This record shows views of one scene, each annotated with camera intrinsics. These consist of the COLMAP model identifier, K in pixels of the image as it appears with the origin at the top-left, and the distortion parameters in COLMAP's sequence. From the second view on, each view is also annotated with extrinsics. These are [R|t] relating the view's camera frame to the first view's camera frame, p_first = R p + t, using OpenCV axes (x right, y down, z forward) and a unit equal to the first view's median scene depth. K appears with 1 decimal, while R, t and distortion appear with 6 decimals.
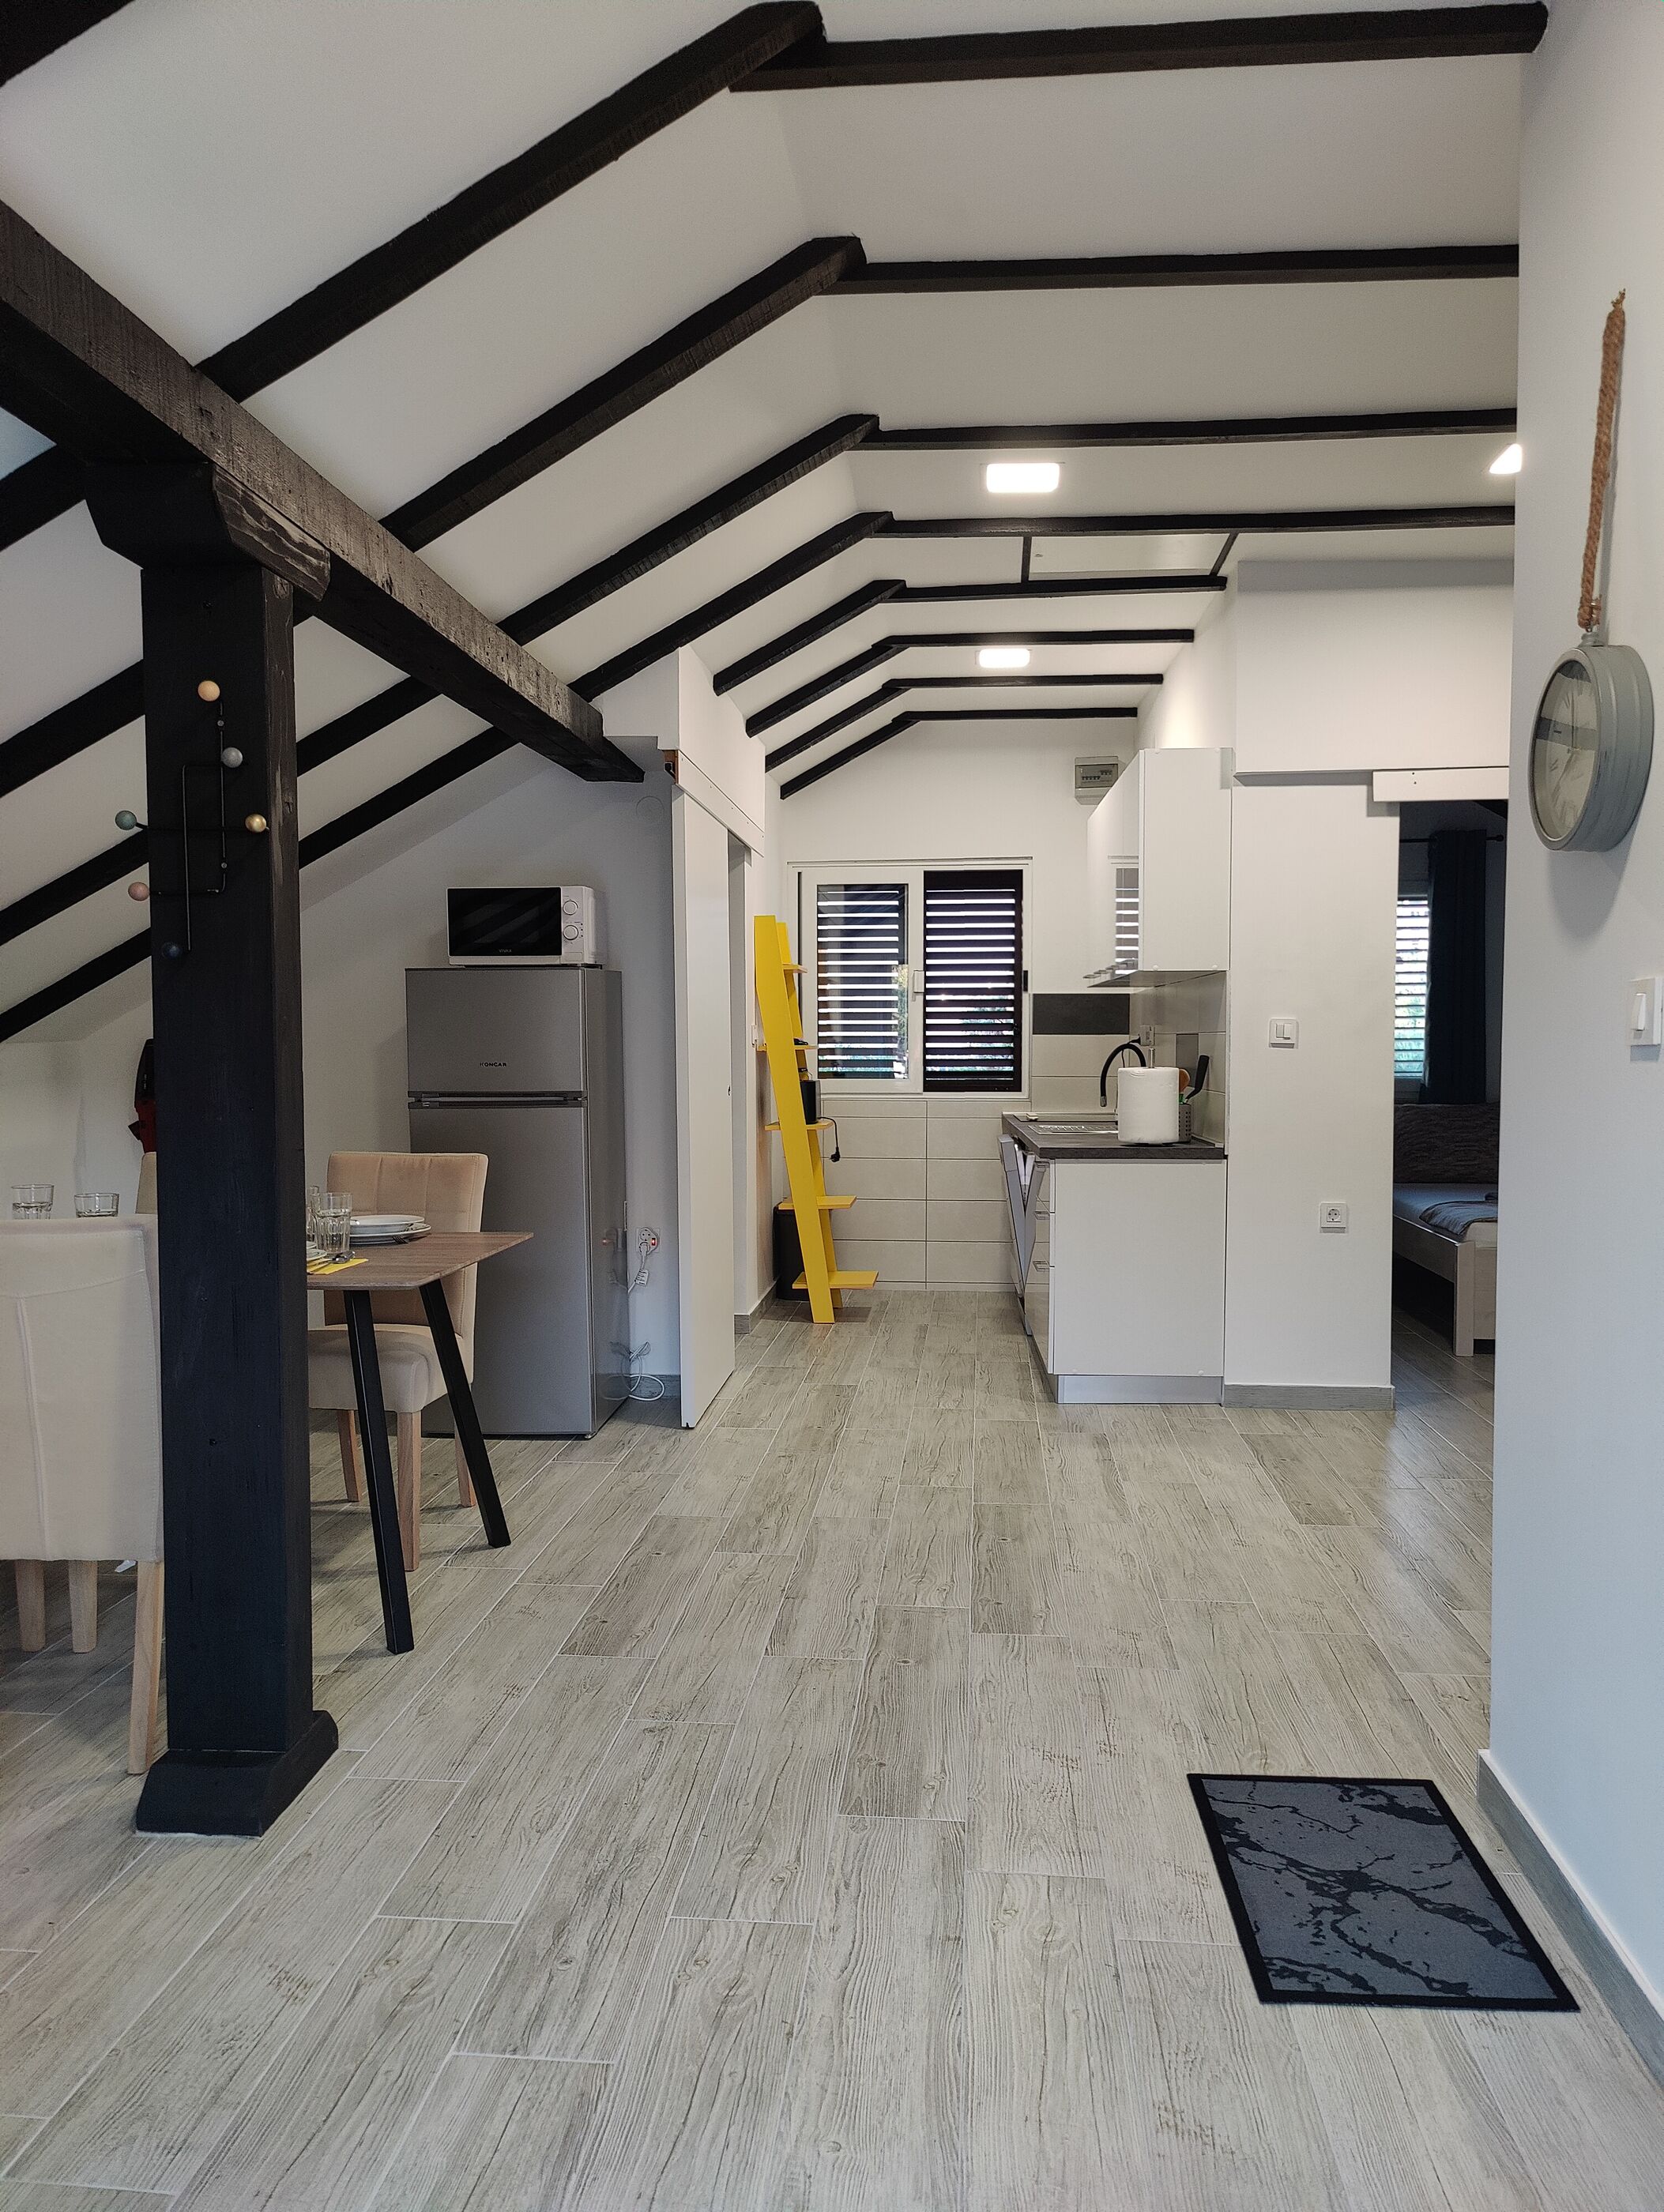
lens RADIAL K [[1540.5, 0, 856.3], [0, 1540.5, 1116.0], [0, 0, 1]] dist [0.038156, -0.045178]
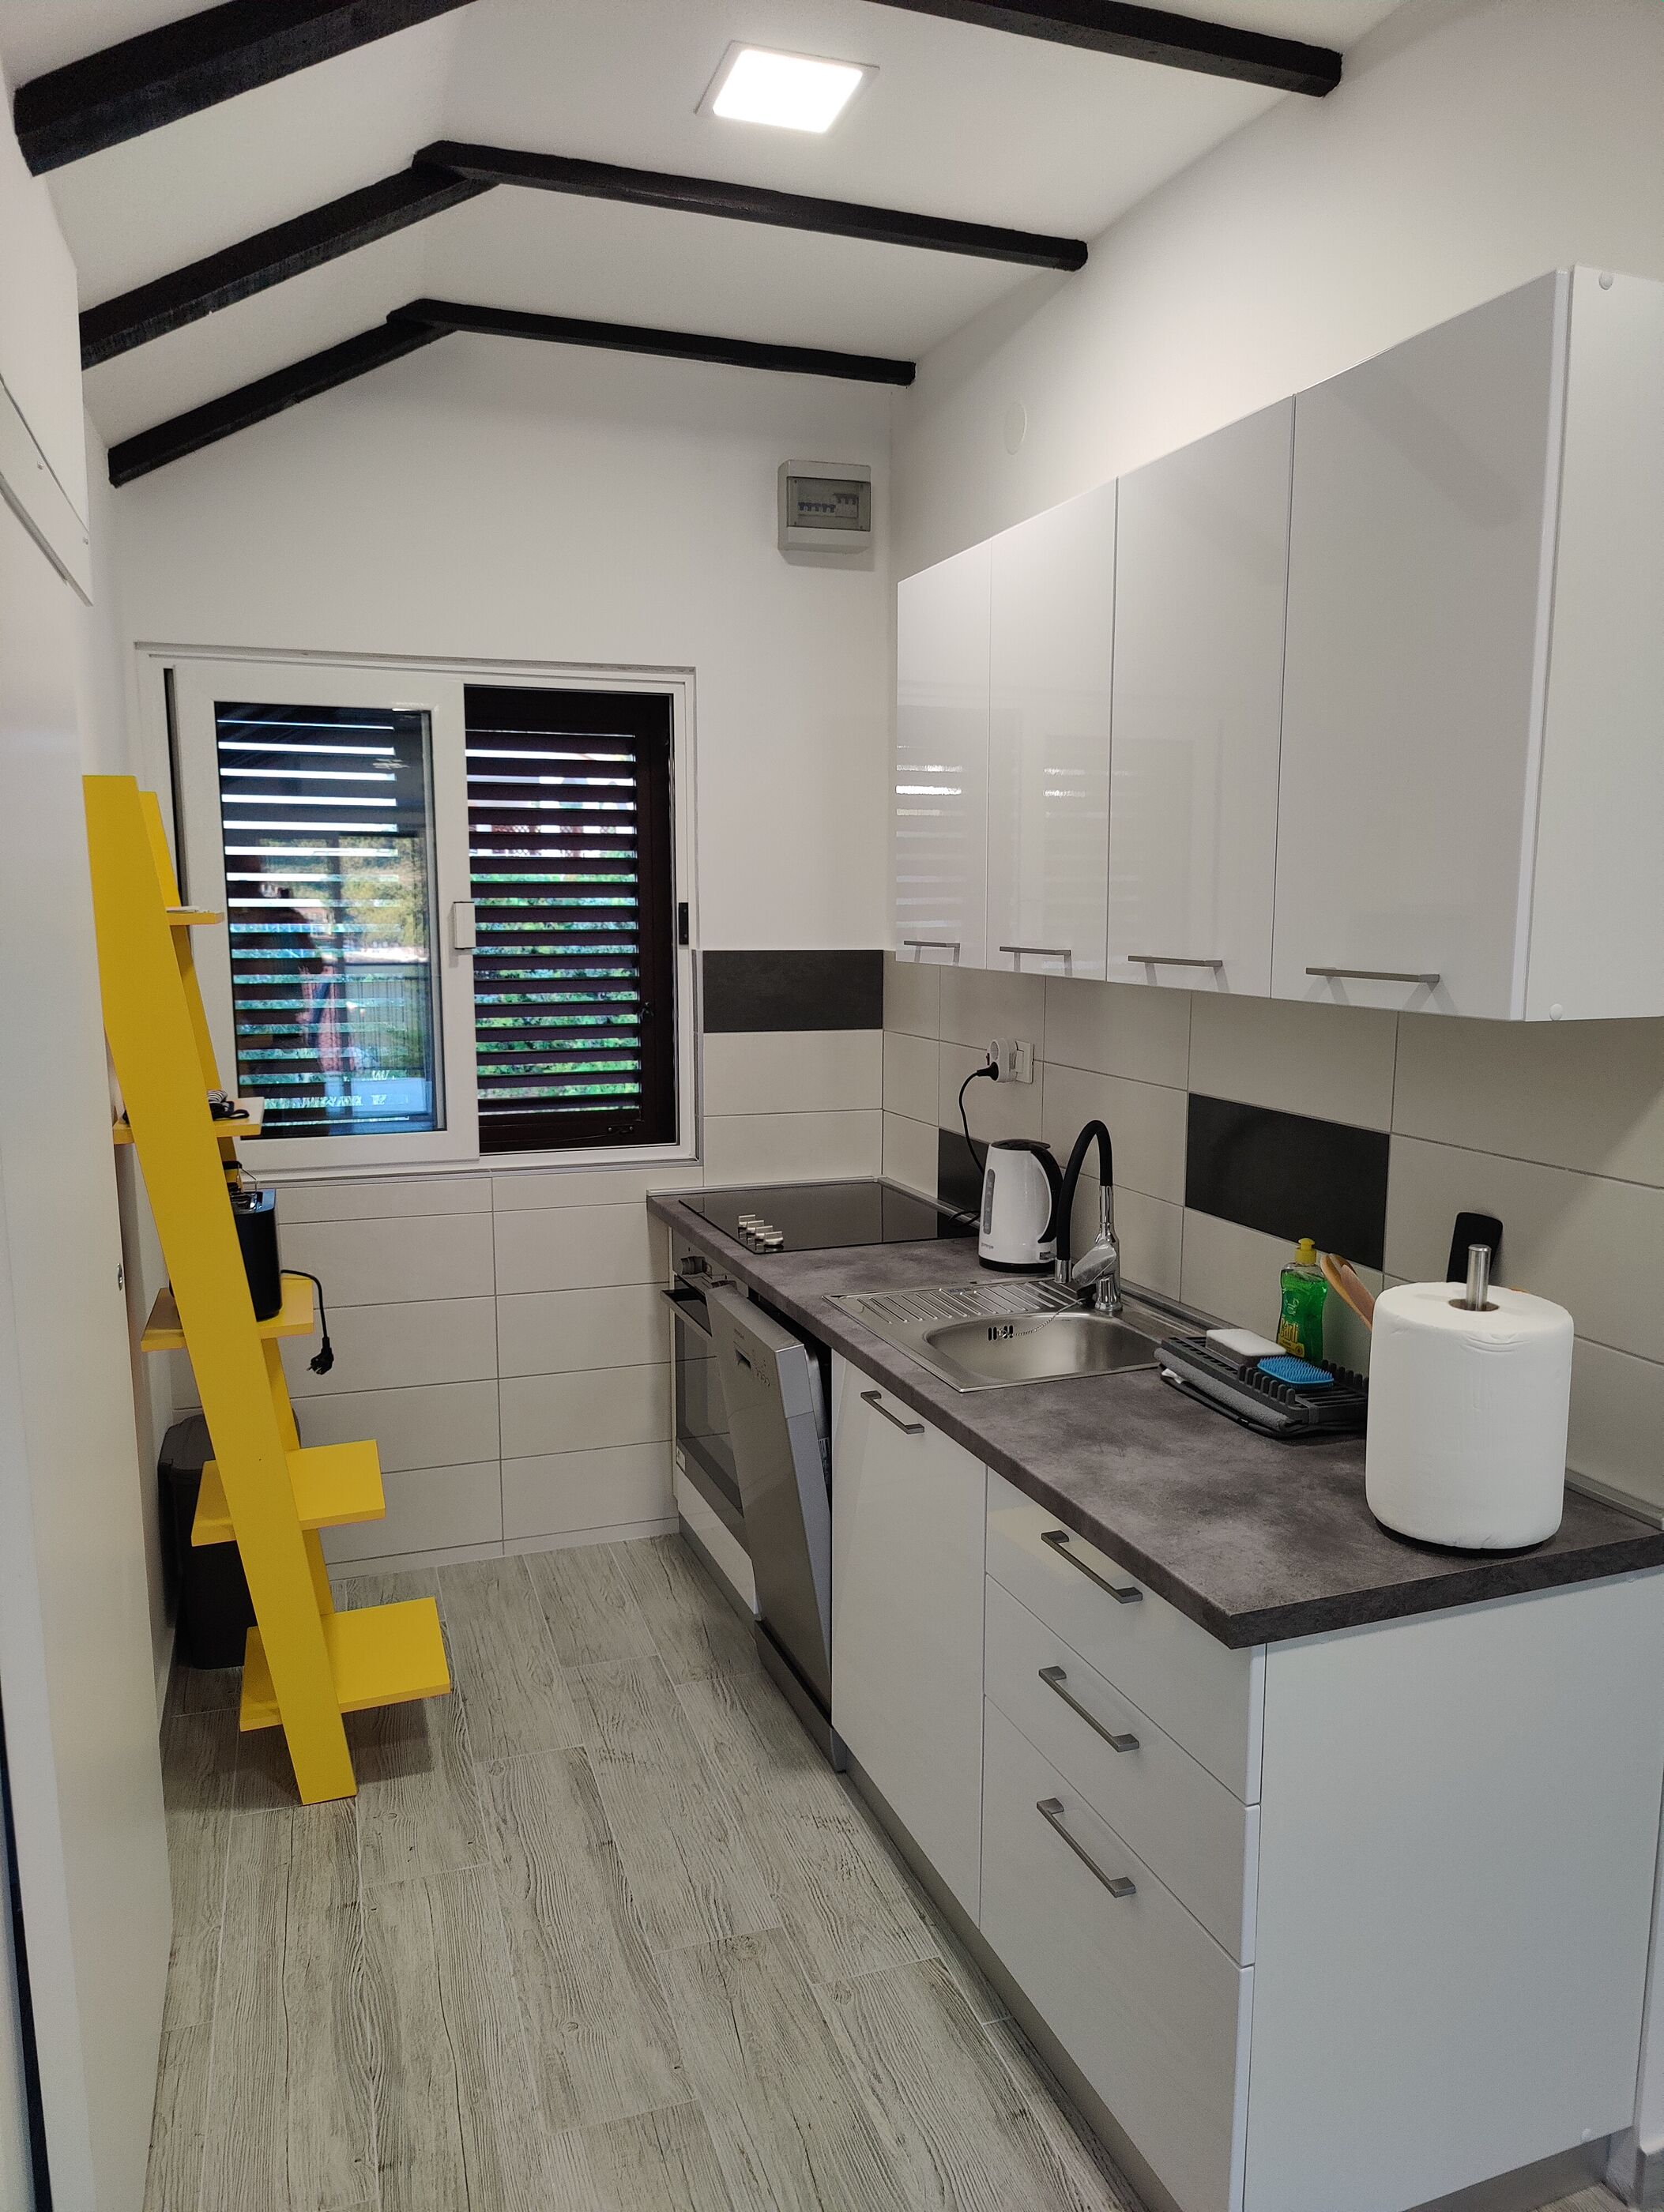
lens RADIAL K [[1540.5, 0, 851.2], [0, 1540.5, 1125.1], [0, 0, 1]] dist [0.038156, -0.045178]
pose [[0.914548, -0.056929, 0.400450, -0.065611], [0.017137, 0.994610, 0.102257, -0.109523], [-0.404113, -0.086656, 0.910595, 0.781870]]
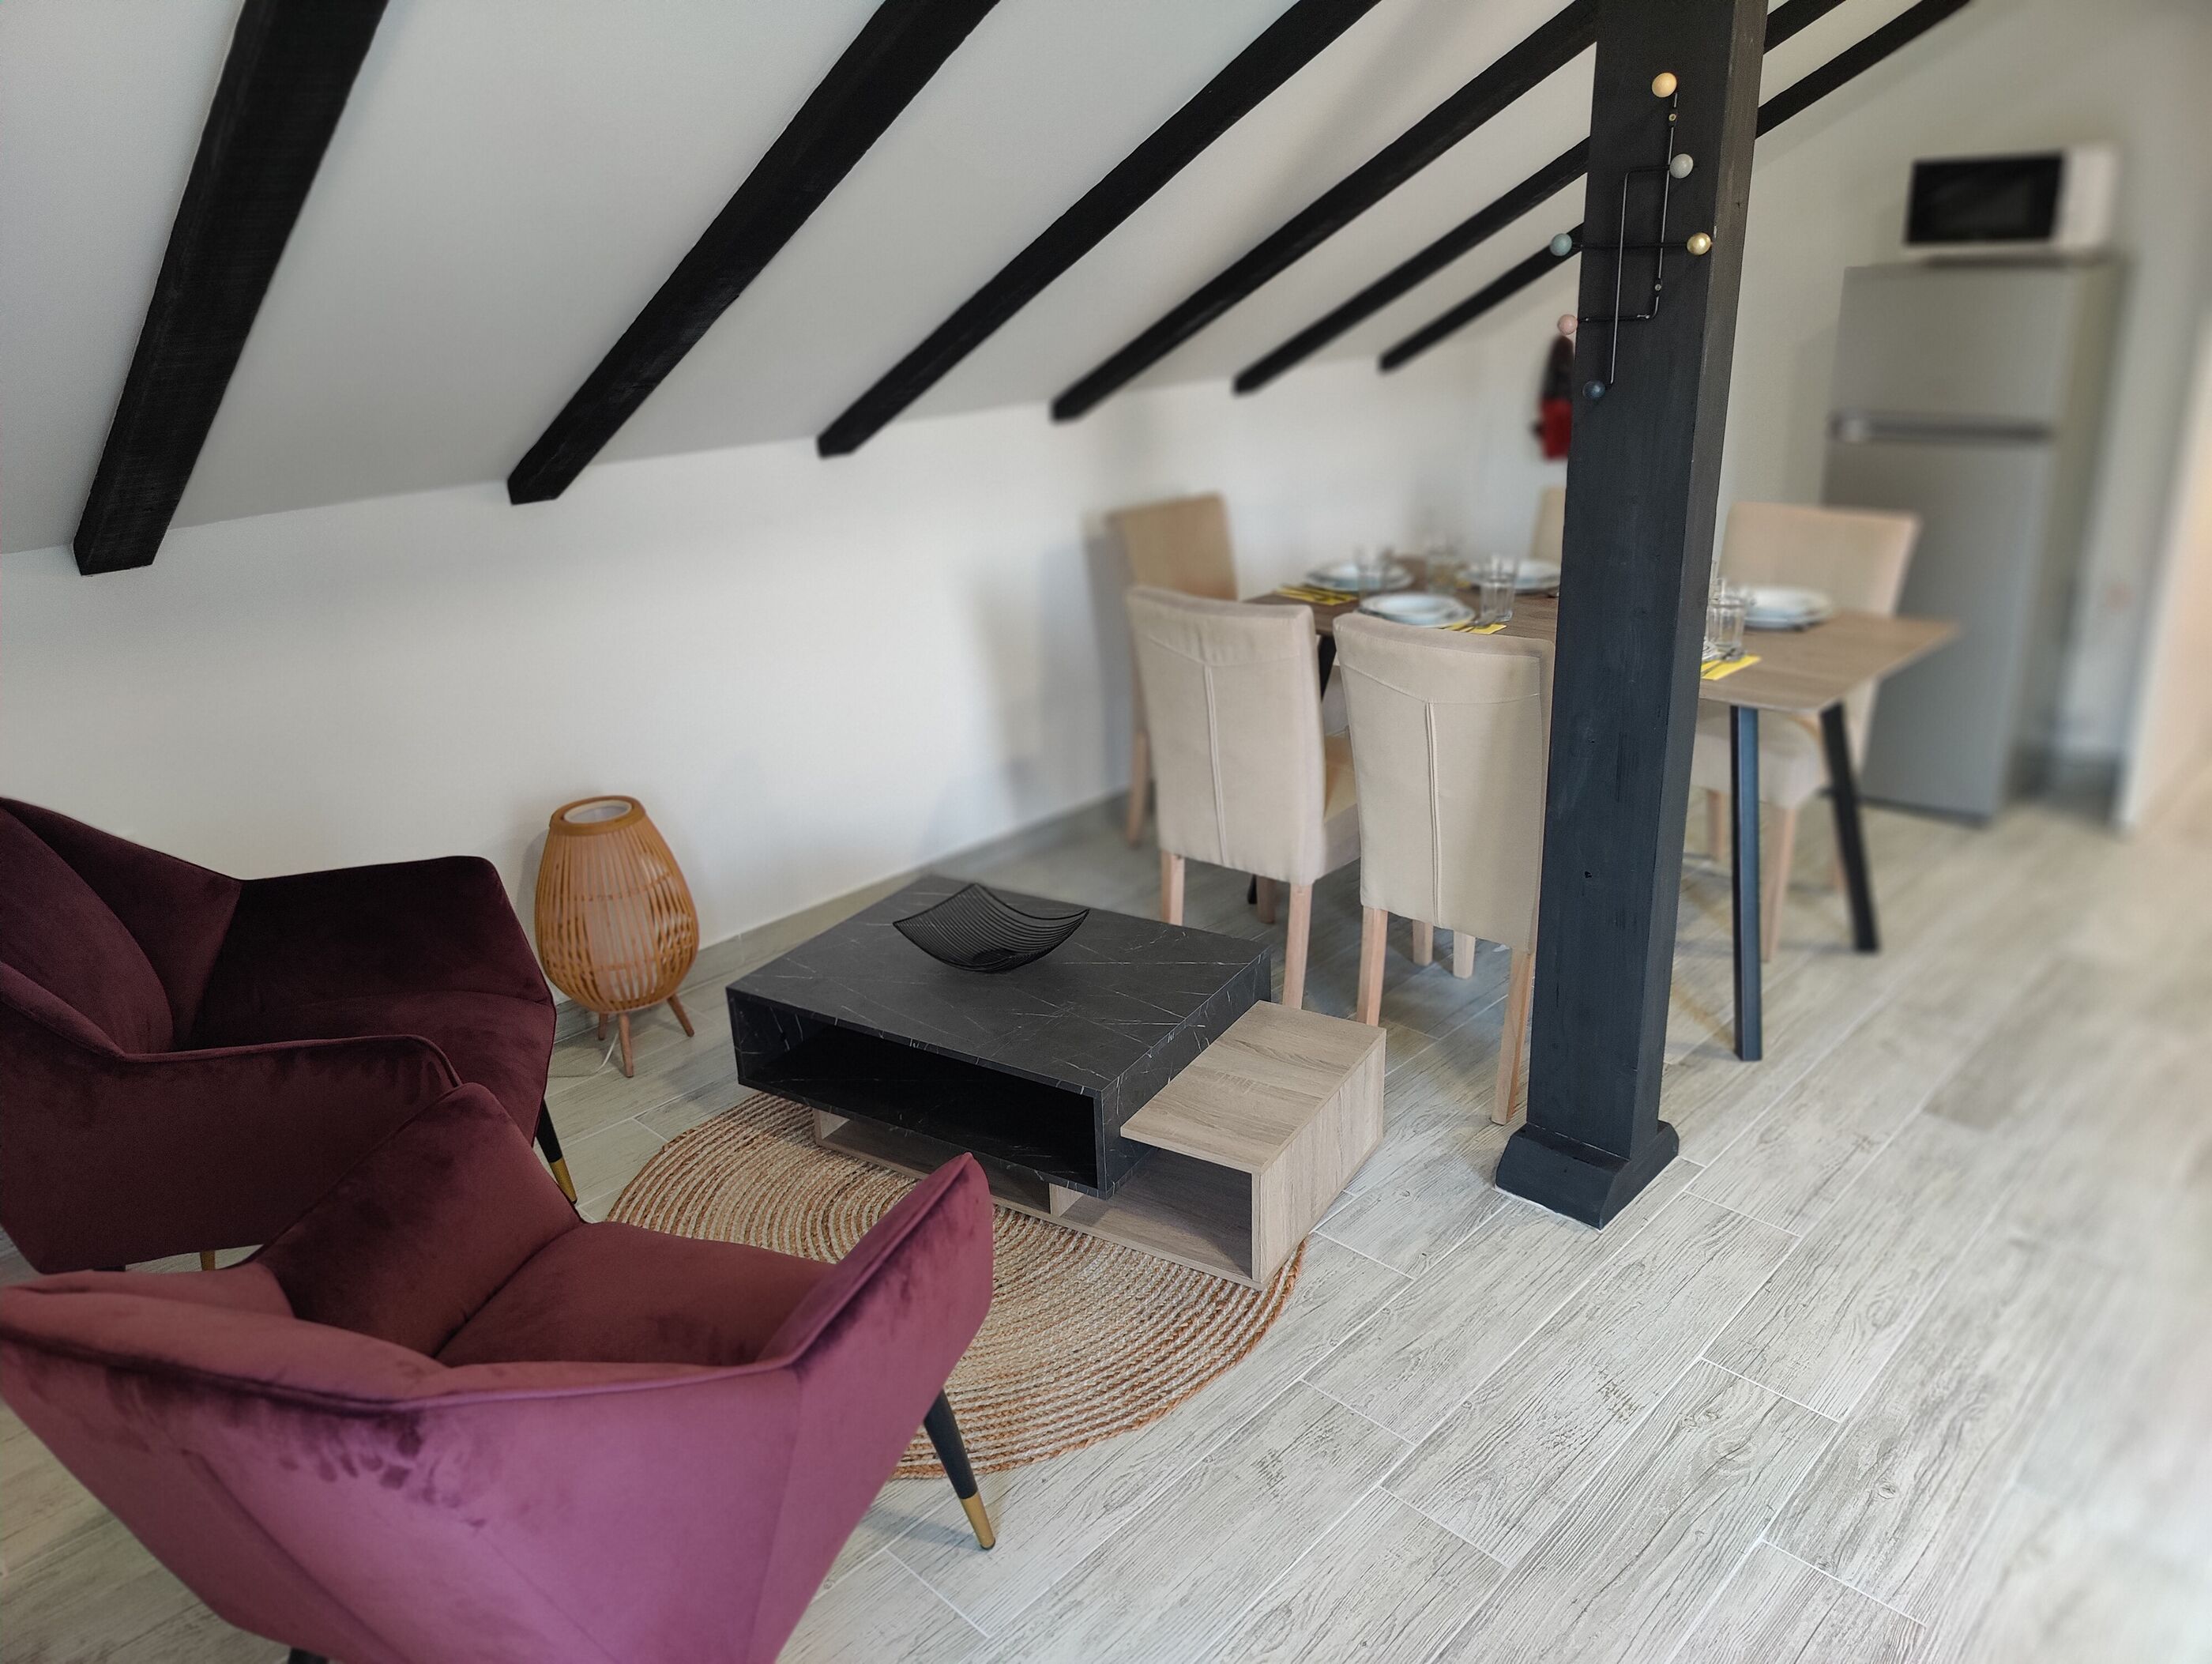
lens RADIAL K [[1540.5, 0, 1104.2], [0, 1540.5, 834.0], [0, 0, 1]] dist [0.038156, -0.045178]
pose [[0.770132, 0.195461, -0.607200, -0.029399], [0.011676, 0.947417, 0.319787, -0.099969], [0.637778, -0.253368, 0.727354, 0.035373]]
